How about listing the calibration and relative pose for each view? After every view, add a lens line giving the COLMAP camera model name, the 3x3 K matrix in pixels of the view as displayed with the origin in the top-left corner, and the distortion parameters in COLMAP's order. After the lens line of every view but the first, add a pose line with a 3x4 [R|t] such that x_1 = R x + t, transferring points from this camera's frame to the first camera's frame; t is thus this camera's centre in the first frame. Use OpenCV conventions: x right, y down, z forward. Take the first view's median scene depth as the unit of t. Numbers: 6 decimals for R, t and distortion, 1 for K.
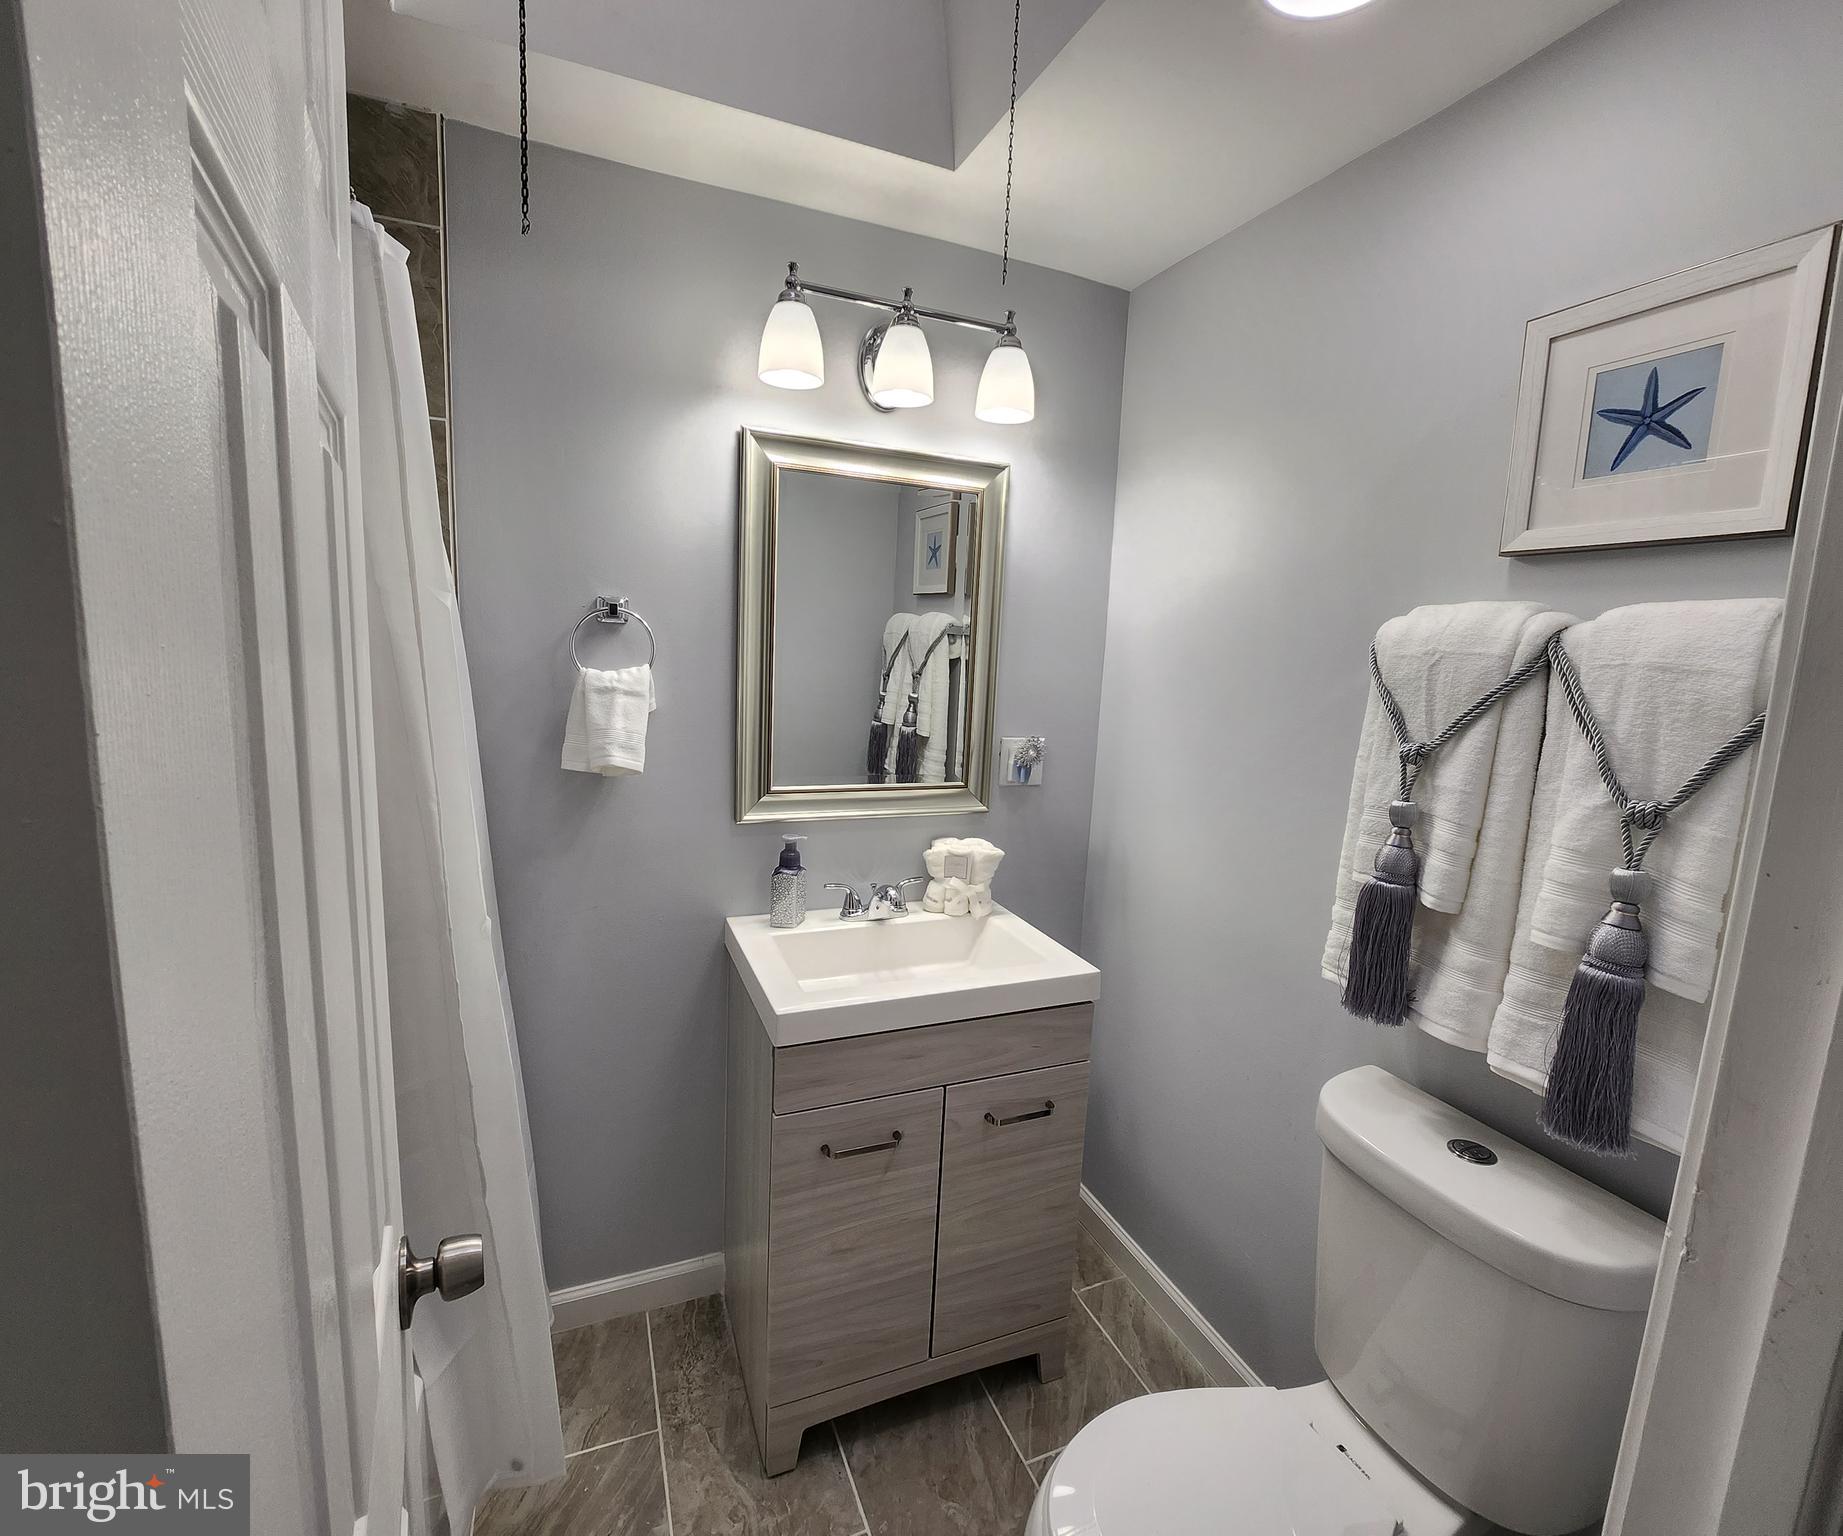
lens RADIAL K [[804.3, 0, 925.6], [0, 804.3, 762.2], [0, 0, 1]] dist [-0.000898, -0.000507]
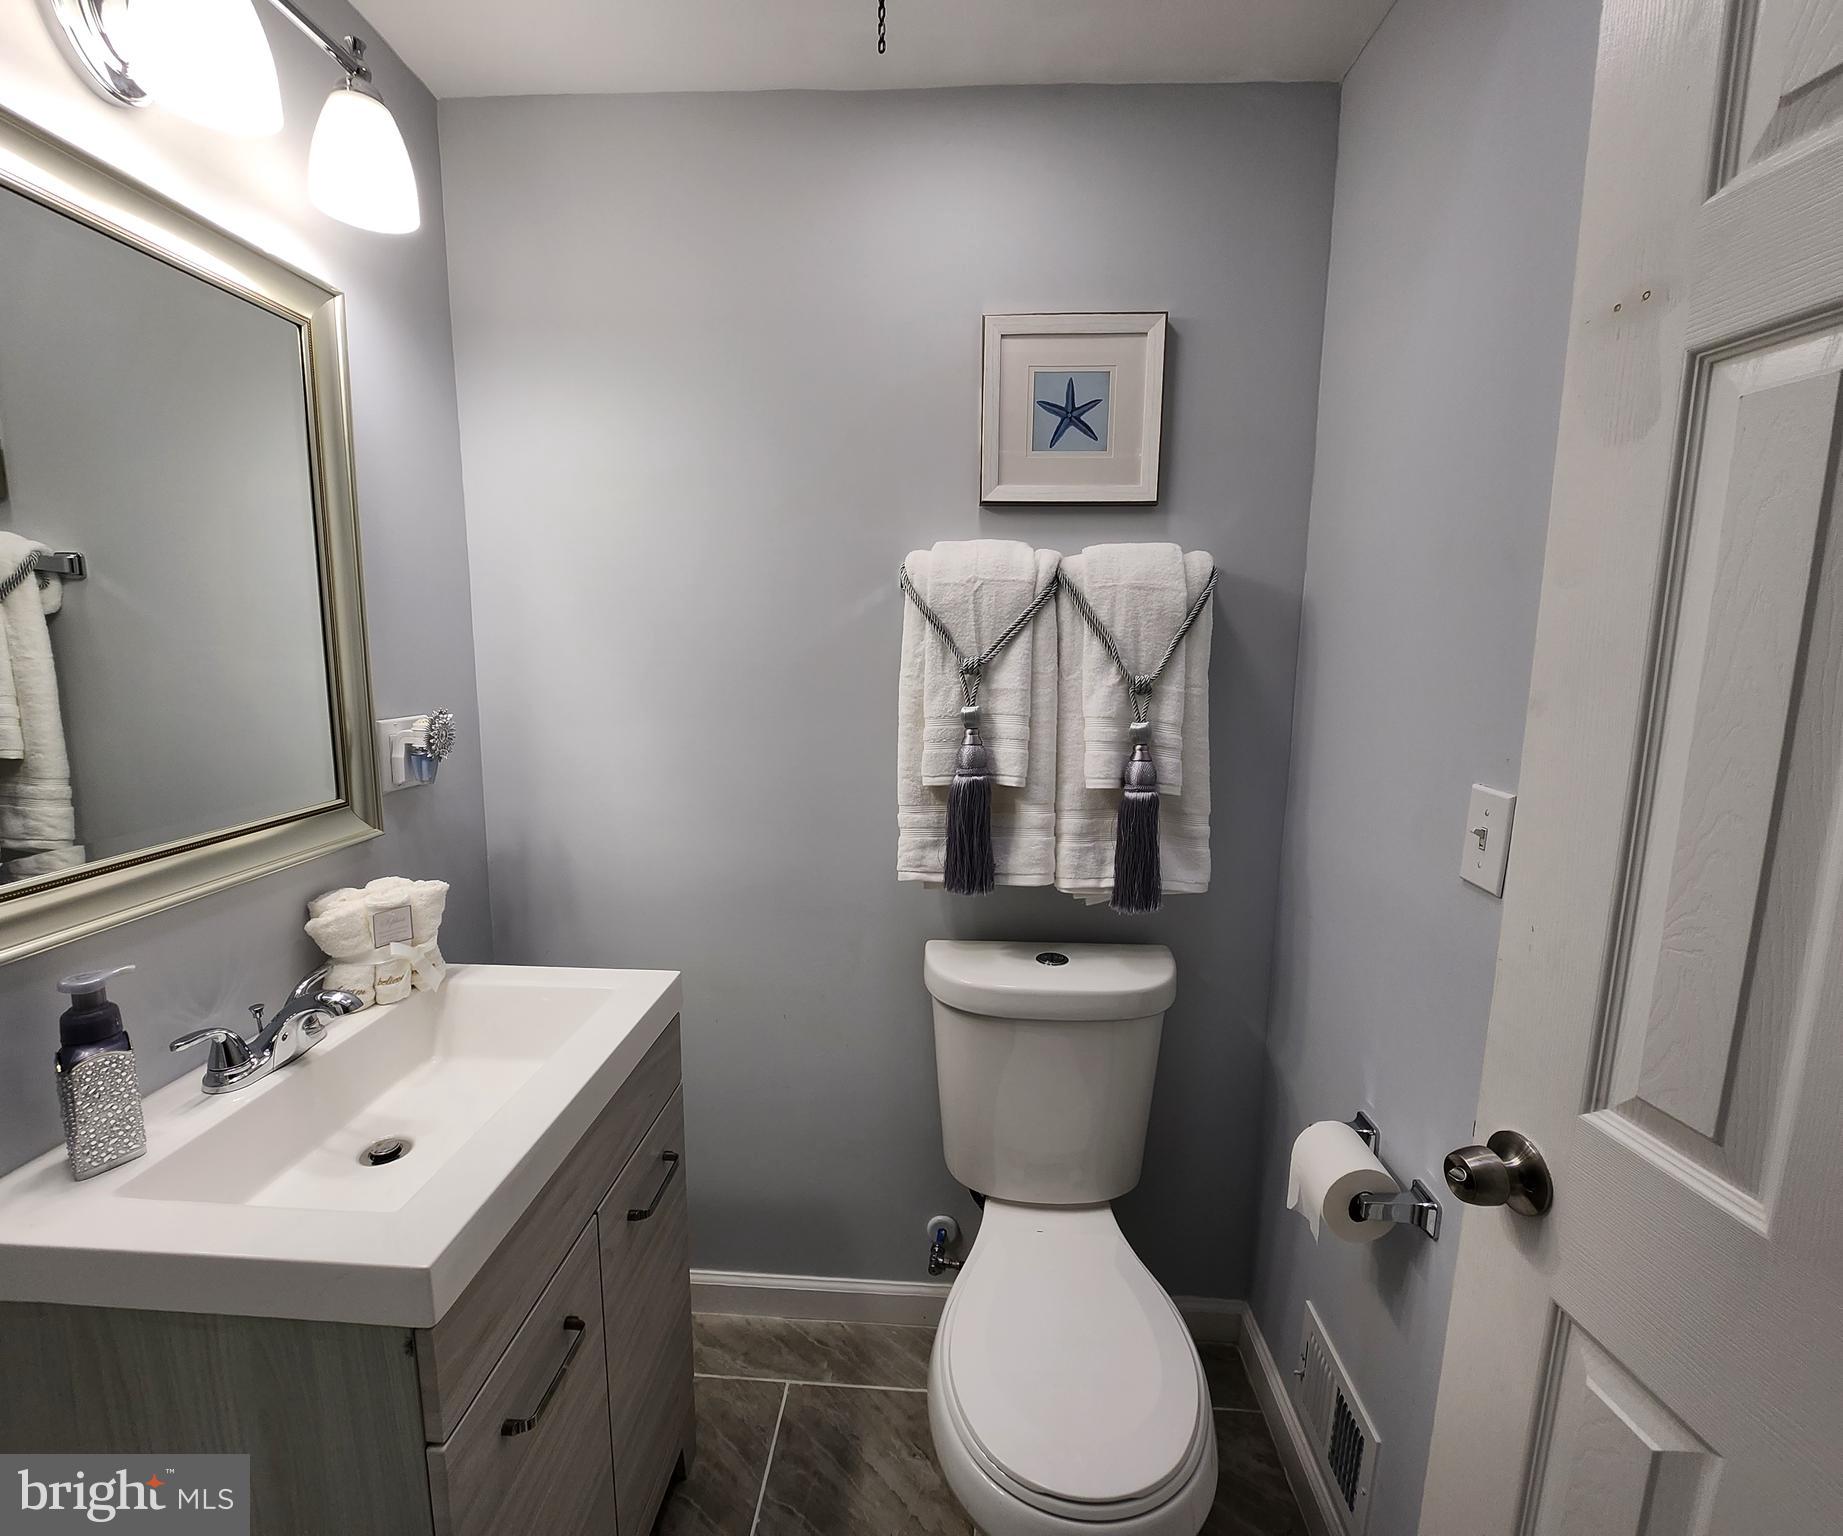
lens RADIAL K [[815.1, 0, 920.5], [0, 815.1, 762.0], [0, 0, 1]] dist [0.000471, -0.010902]
pose [[0.443750, -0.175869, 0.878724, -0.534108], [0.138593, 0.982225, 0.126596, -0.035646], [-0.885369, 0.065608, 0.460237, 0.540673]]
